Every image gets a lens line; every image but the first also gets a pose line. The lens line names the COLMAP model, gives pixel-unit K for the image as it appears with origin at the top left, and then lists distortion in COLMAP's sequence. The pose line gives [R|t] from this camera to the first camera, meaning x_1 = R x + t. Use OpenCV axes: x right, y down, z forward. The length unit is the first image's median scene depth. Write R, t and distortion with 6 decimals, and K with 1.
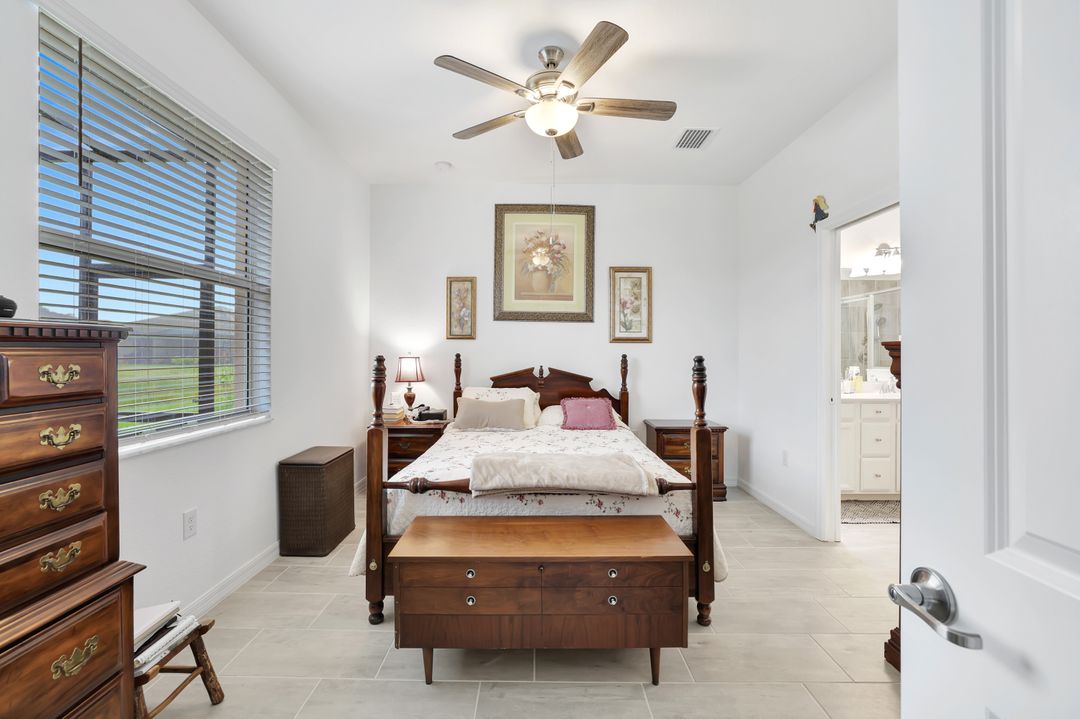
lens RADIAL K [[467.6, 0, 540.0], [0, 467.6, 359.5], [0, 0, 1]] dist [-0.053496, 0.017311]
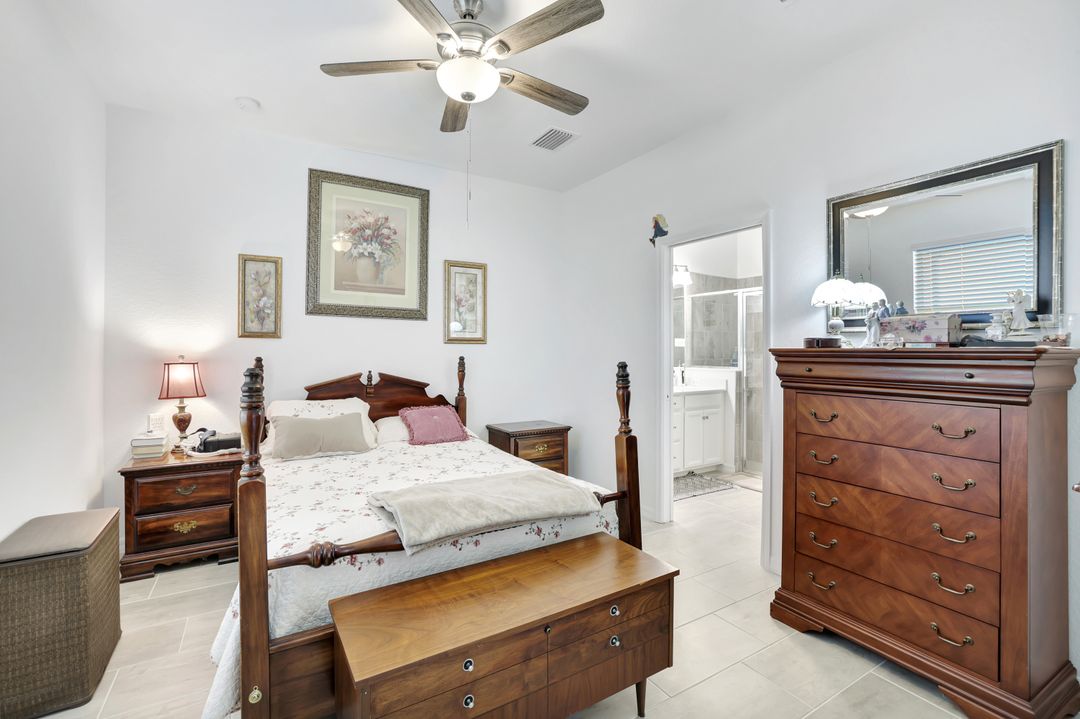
lens RADIAL K [[475.9, 0, 534.8], [0, 475.9, 351.5], [0, 0, 1]] dist [-0.051470, 0.014311]
pose [[0.859998, -0.002742, 0.510290, -0.178903], [0.007675, 0.999942, -0.007562, -0.012569], [-0.510239, 0.010420, 0.859969, 0.123315]]
